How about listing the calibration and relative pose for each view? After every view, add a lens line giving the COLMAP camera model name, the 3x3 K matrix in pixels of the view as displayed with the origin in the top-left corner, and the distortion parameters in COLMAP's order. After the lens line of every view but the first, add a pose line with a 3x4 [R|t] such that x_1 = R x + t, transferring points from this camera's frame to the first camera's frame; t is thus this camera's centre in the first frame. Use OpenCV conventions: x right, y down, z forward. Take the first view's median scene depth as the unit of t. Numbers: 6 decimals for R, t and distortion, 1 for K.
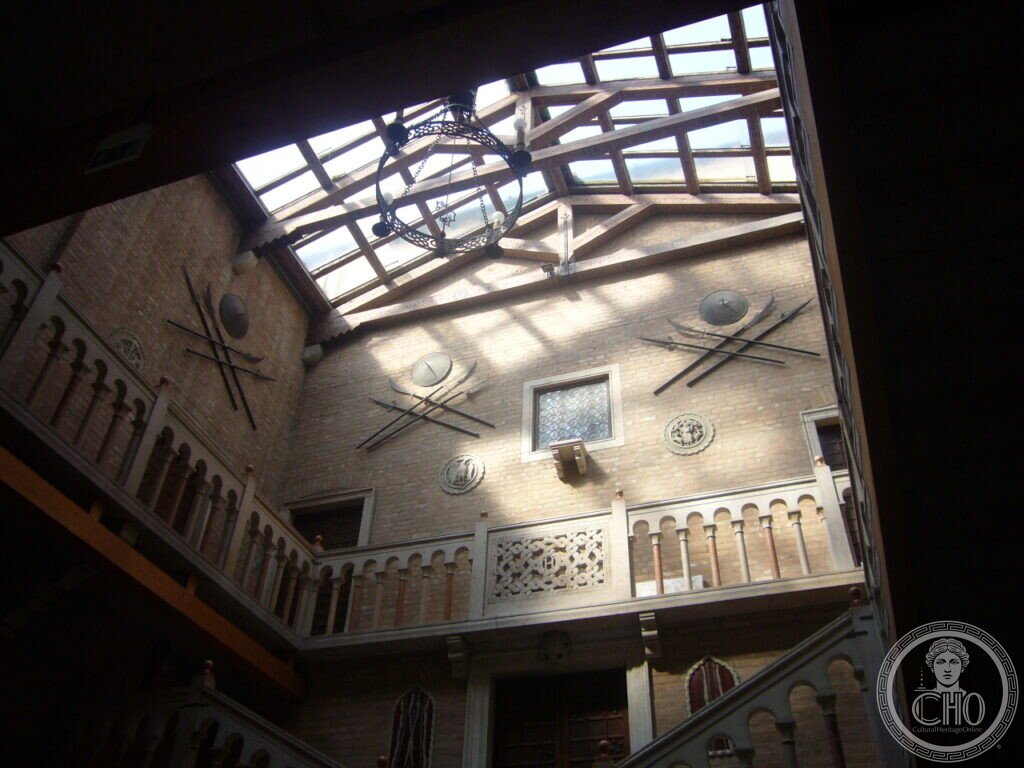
lens RADIAL K [[862.4, 0, 512.0], [0, 862.4, 384.0], [0, 0, 1]] dist [-0.139658, 0.164586]
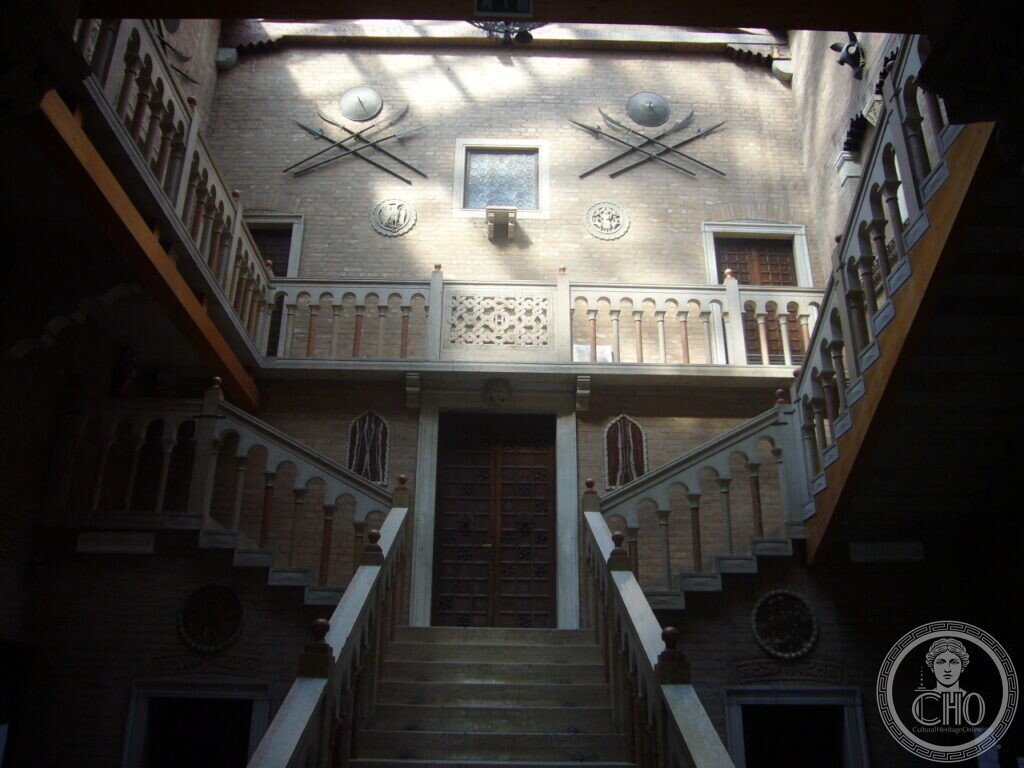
lens RADIAL K [[862.4, 0, 512.0], [0, 862.4, 384.0], [0, 0, 1]] dist [-0.139658, 0.164586]
pose [[0.938401, 0.107546, 0.328387, -0.259350], [-0.208934, 0.933530, 0.291323, -0.044078], [-0.275229, -0.341989, 0.898495, -0.065262]]
